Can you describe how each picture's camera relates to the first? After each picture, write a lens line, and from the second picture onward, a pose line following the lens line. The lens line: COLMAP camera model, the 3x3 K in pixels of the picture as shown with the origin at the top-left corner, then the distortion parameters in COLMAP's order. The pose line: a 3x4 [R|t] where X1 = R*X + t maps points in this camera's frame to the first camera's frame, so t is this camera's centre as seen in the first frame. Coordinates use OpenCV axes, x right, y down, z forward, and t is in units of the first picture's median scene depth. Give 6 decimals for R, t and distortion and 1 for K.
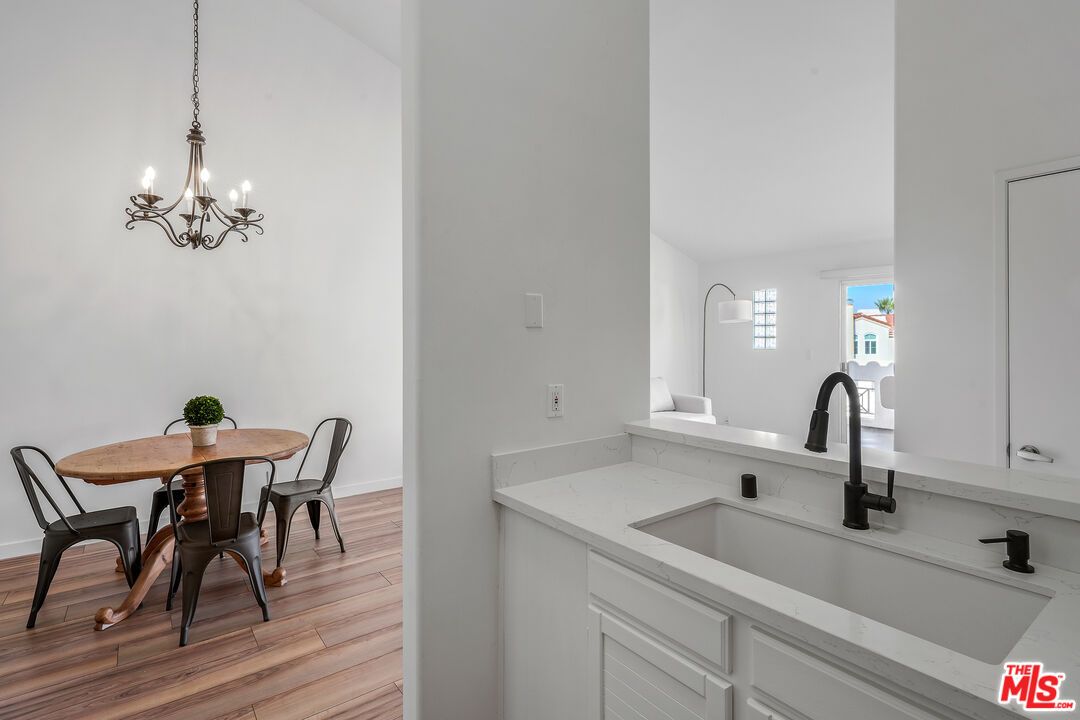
lens RADIAL K [[533.2, 0, 539.1], [0, 533.2, 340.6], [0, 0, 1]] dist [0.012747, 0.000243]
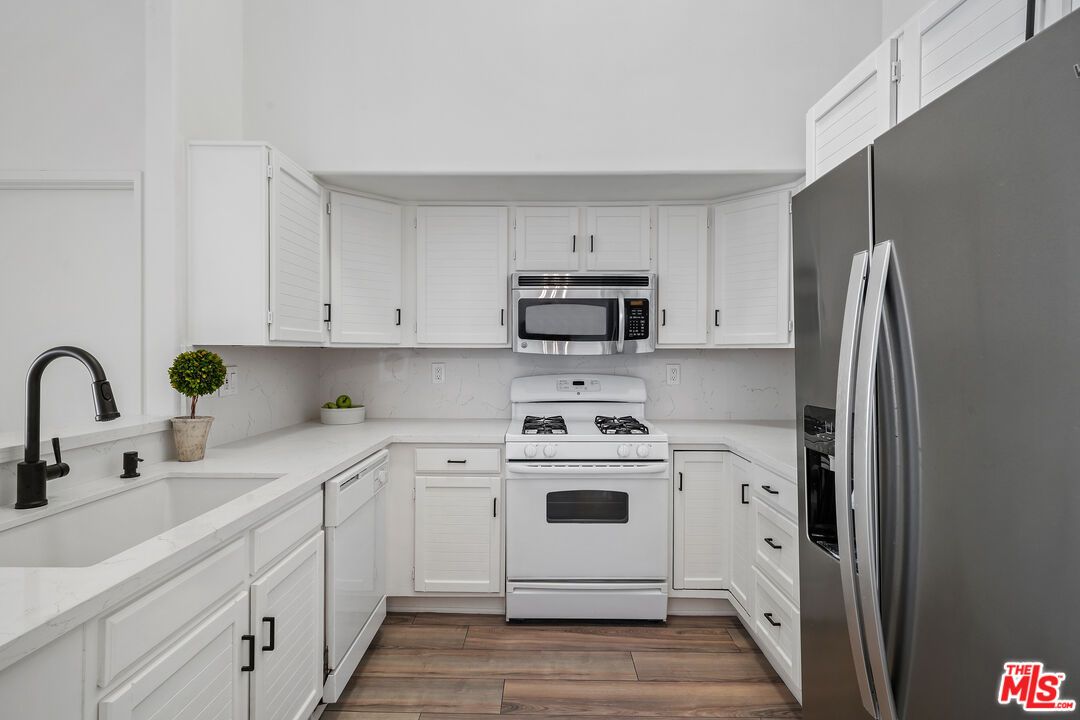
lens RADIAL K [[526.2, 0, 540.8], [0, 526.2, 361.5], [0, 0, 1]] dist [0.002083, 0.000140]
pose [[-0.799269, -0.004497, 0.600957, -0.327836], [0.003779, 0.999915, 0.012509, 0.034221], [-0.600962, 0.012269, -0.799183, 0.549379]]
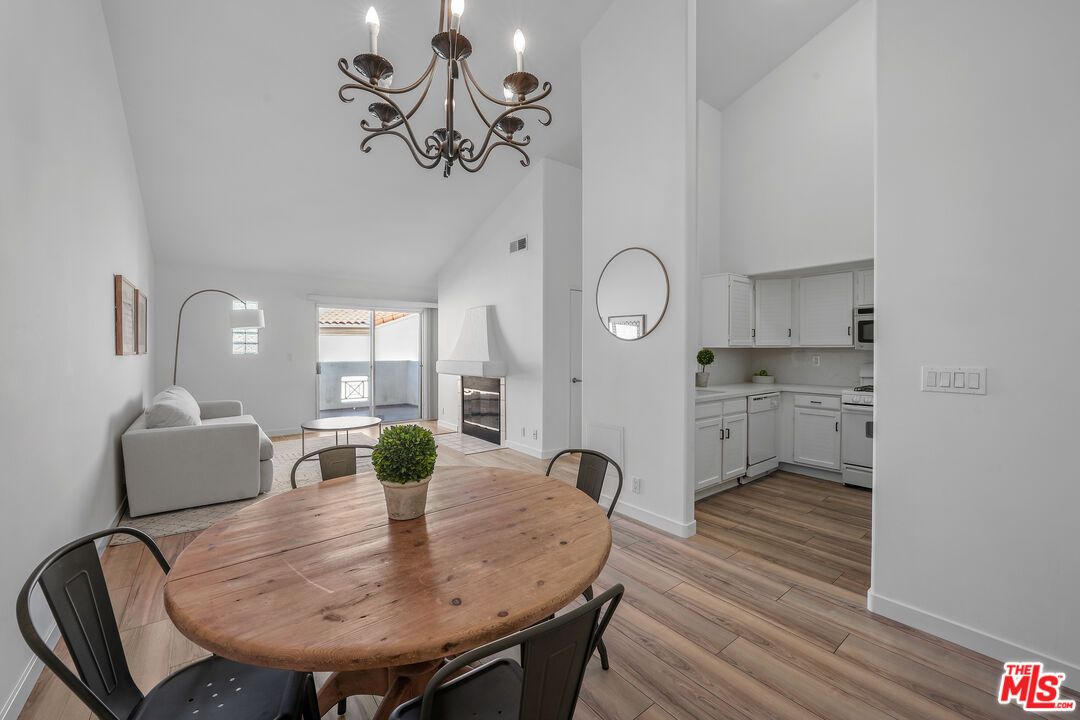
lens RADIAL K [[431.9, 0, 536.9], [0, 431.9, 354.6], [0, 0, 1]] dist [-0.007797, 0.000016]
pose [[-0.024650, -0.007202, 0.999670, -1.114612], [0.004942, 0.999961, 0.007326, 0.030529], [-0.999684, 0.005121, -0.024613, 0.918205]]
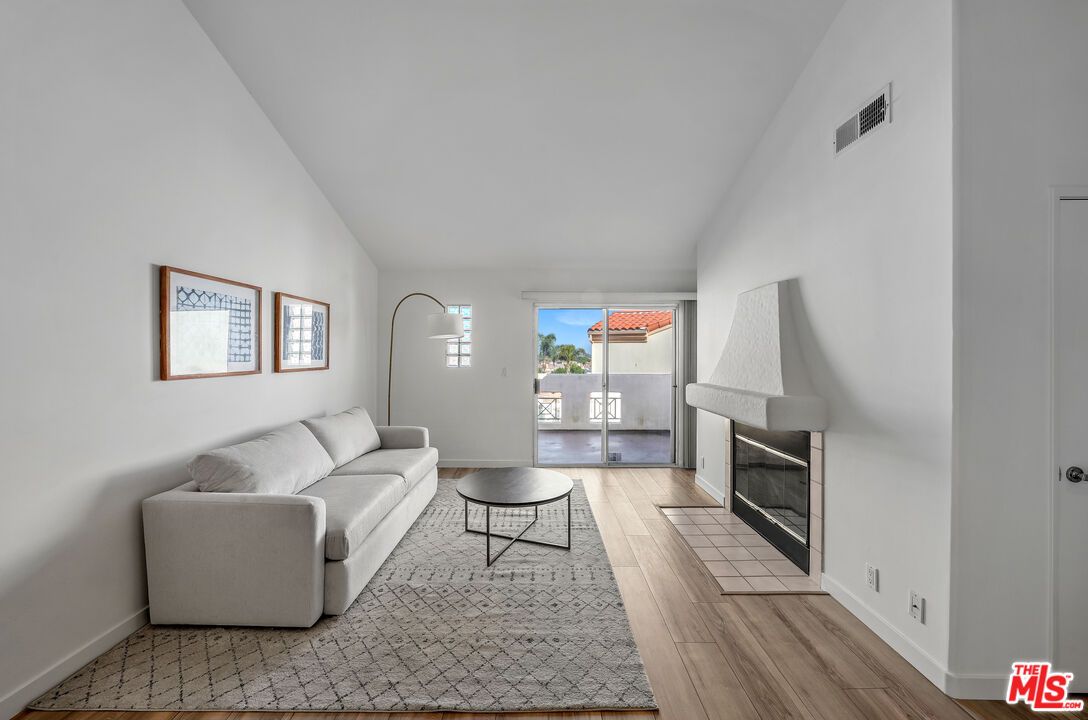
lens RADIAL K [[420.1, 0, 541.7], [0, 420.1, 353.3], [0, 0, 1]] dist [-0.009651, -0.000004]
pose [[0.593790, 0.007152, 0.804589, -0.218568], [-0.001135, 0.999967, -0.008051, -0.008322], [-0.804620, 0.003867, 0.593778, 0.967045]]
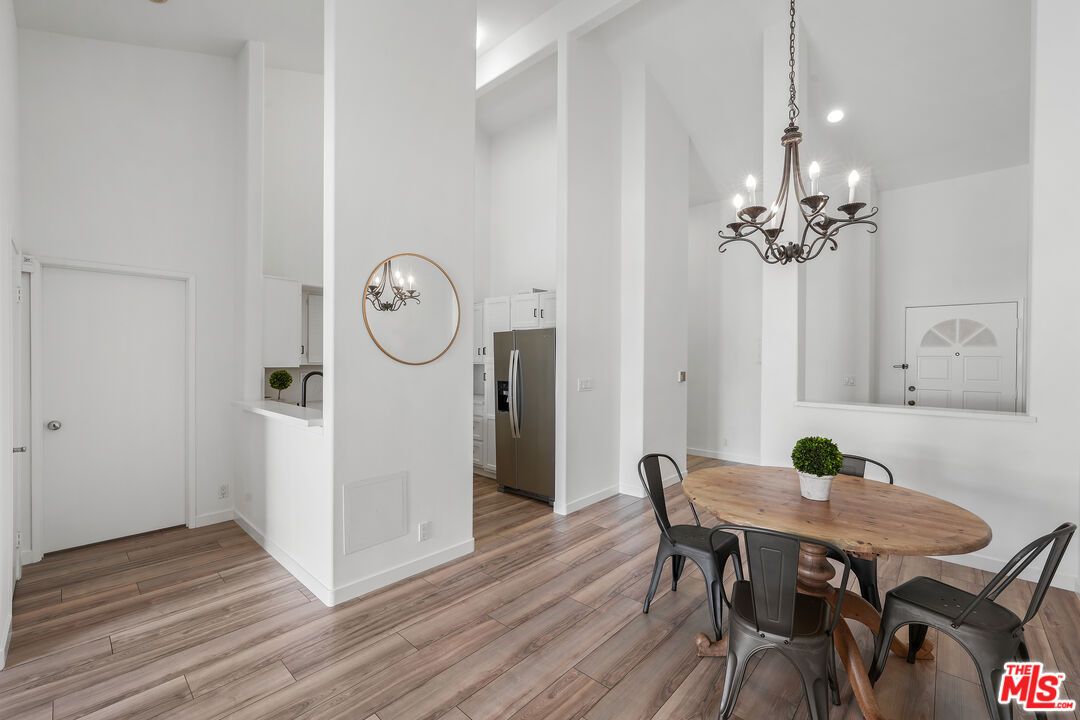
lens RADIAL K [[446.4, 0, 542.9], [0, 446.4, 360.4], [0, 0, 1]] dist [-0.003551, -0.000023]
pose [[-0.981587, -0.001988, -0.191005, -0.099690], [-0.004124, 0.999933, 0.010788, -0.016330], [0.190971, 0.011377, -0.981530, 1.648306]]
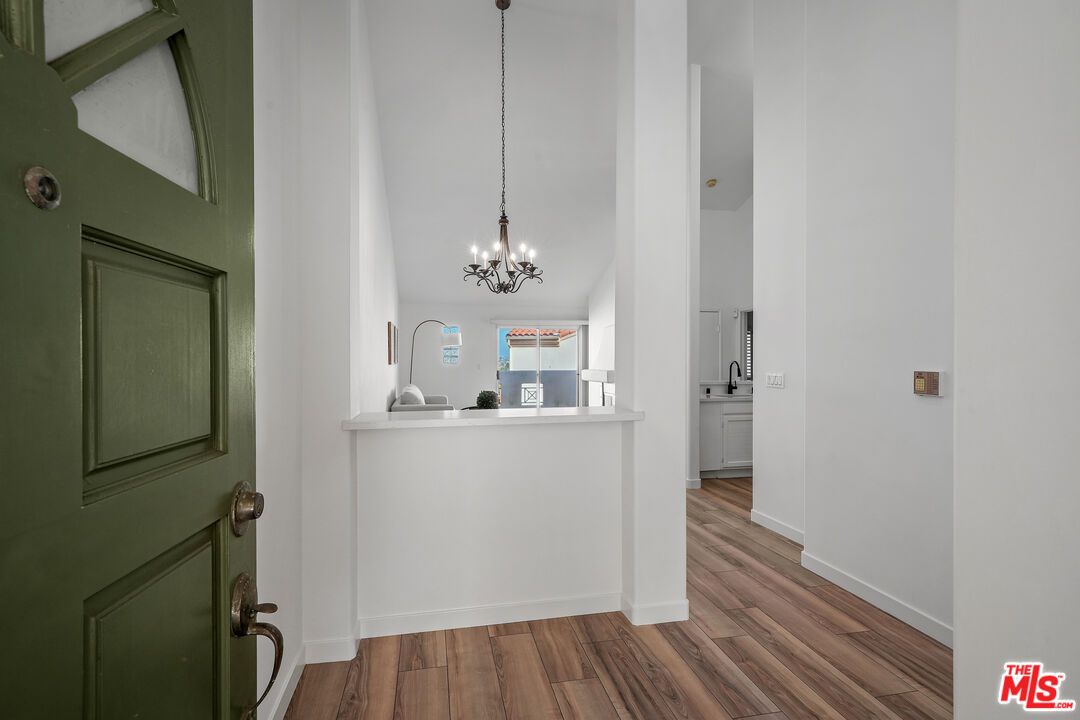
lens RADIAL K [[526.2, 0, 540.8], [0, 526.2, 361.5], [0, 0, 1]] dist [0.002083, 0.000140]
pose [[0.407135, -0.000490, 0.913368, -1.978314], [0.004247, 0.999990, -0.001356, 0.026443], [-0.913358, 0.004432, 0.407133, 0.288693]]
